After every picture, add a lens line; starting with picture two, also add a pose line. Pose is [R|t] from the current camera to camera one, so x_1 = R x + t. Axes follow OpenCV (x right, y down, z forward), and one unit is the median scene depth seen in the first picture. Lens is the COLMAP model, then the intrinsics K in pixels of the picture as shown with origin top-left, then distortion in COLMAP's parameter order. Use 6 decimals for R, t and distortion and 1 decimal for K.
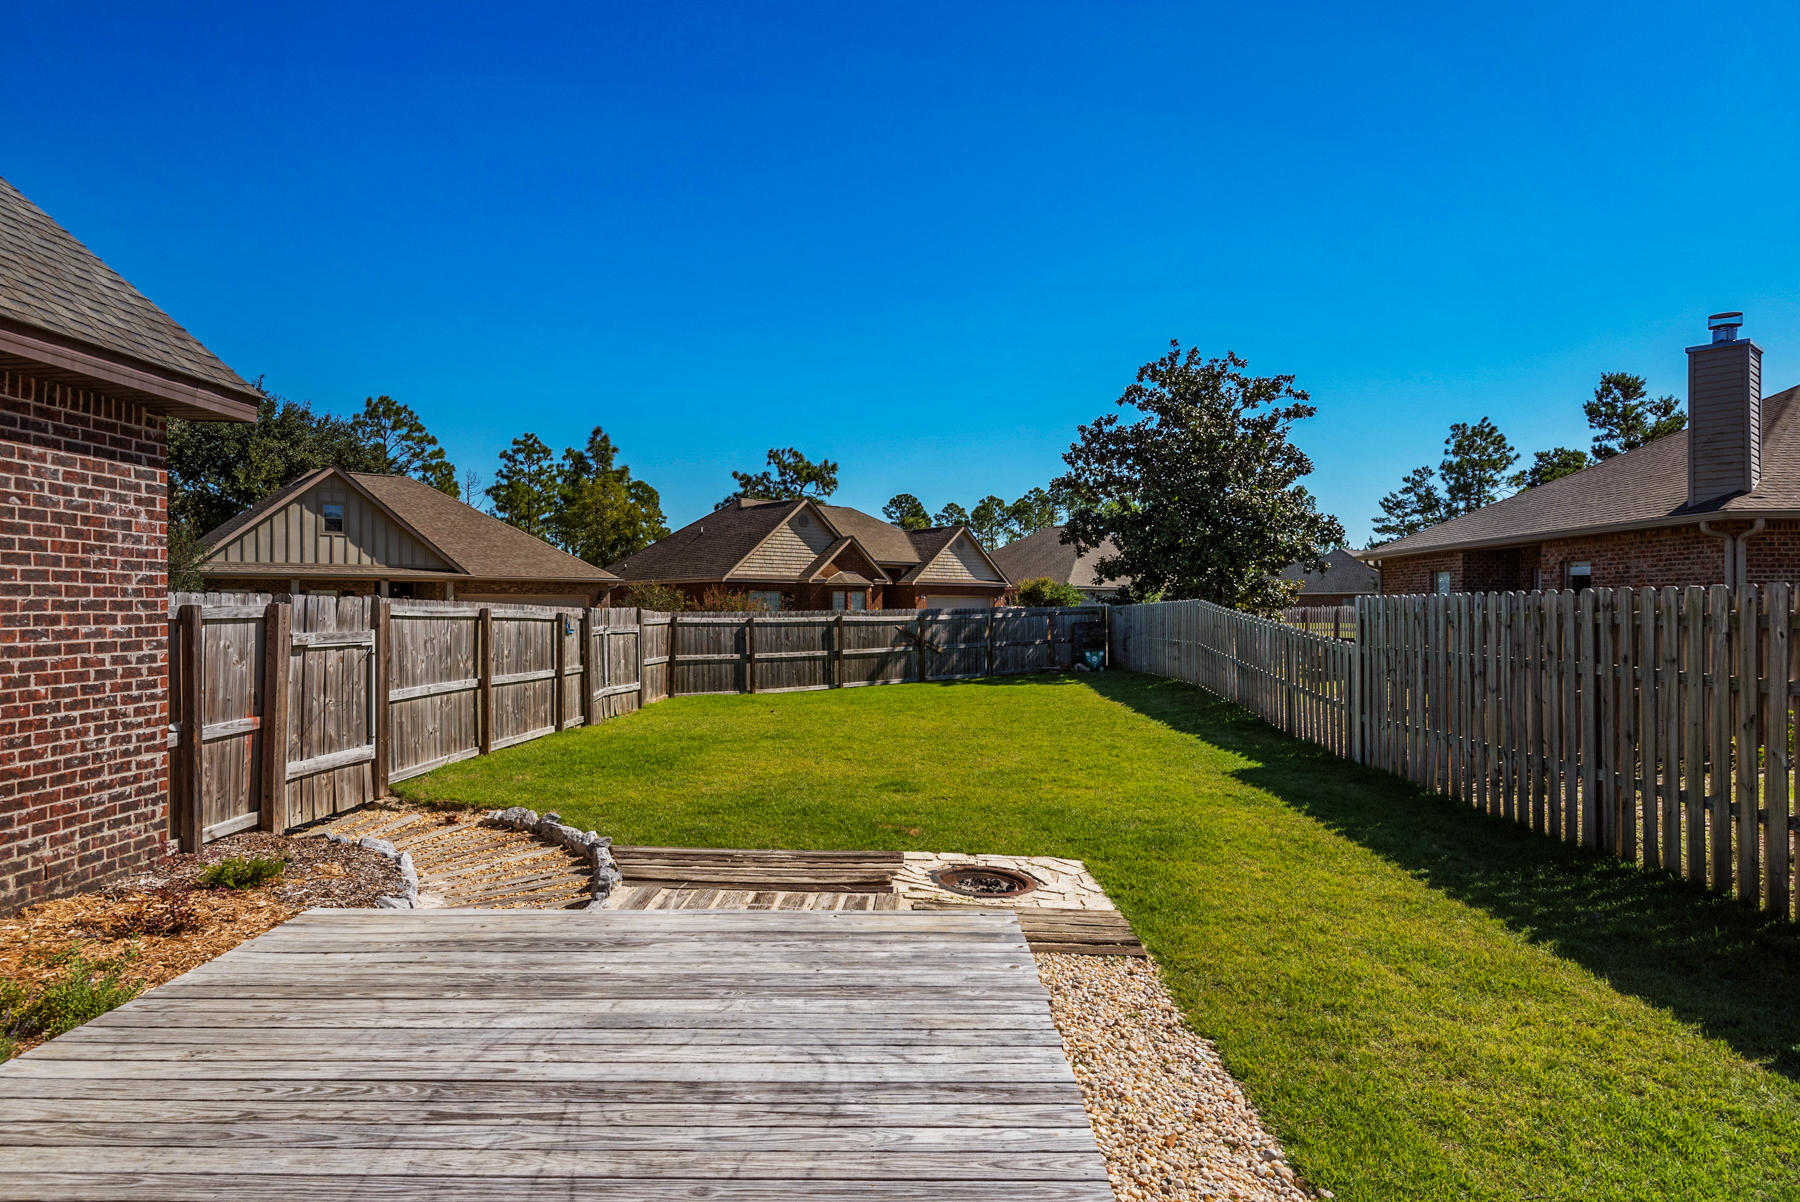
lens RADIAL K [[1036.8, 0, 886.5], [0, 1036.8, 599.8], [0, 0, 1]] dist [0.030169, -0.006153]
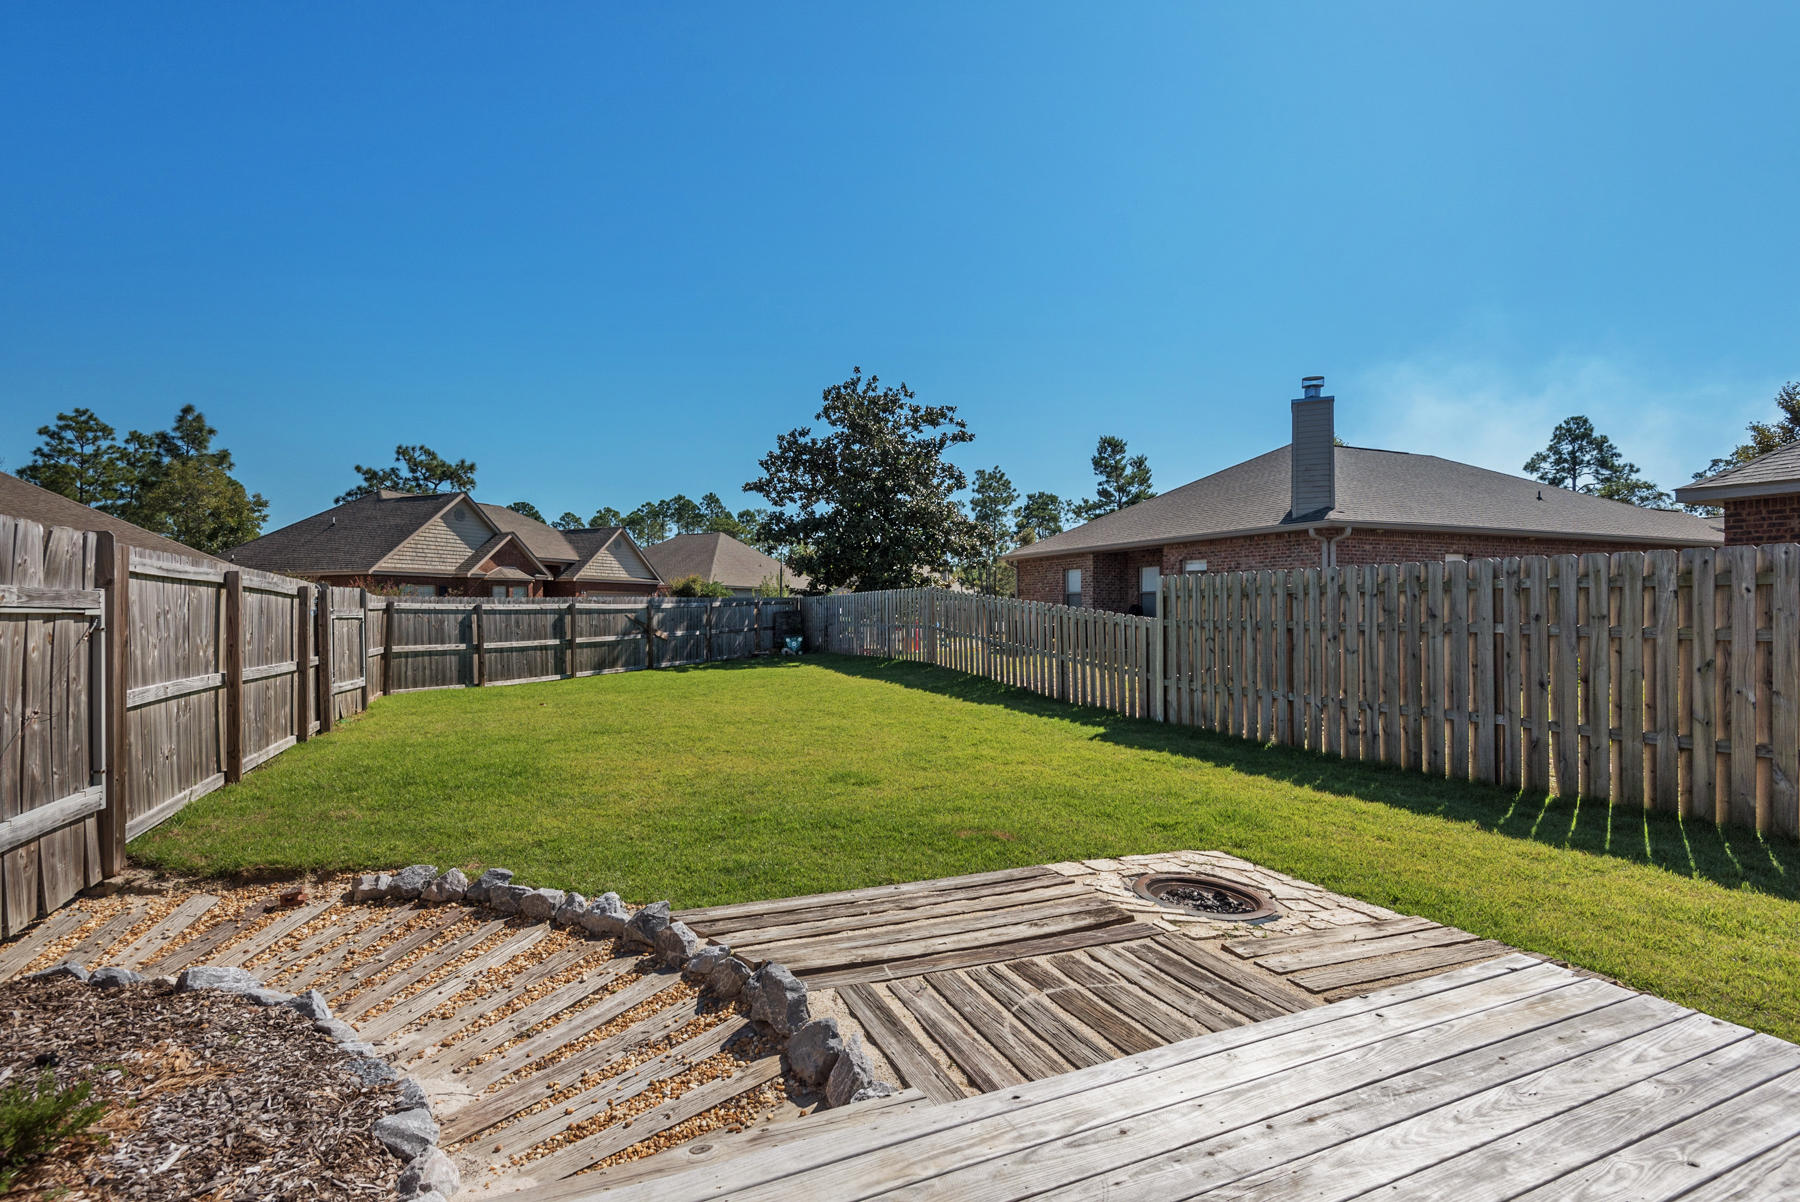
lens RADIAL K [[845.7, 0, 863.1], [0, 845.7, 604.3], [0, 0, 1]] dist [0.009710, -0.007537]
pose [[0.904717, 0.002491, 0.426007, -0.136489], [-0.002662, 0.999996, -0.000192, 0.016020], [-0.426006, -0.000960, 0.904720, 0.171841]]
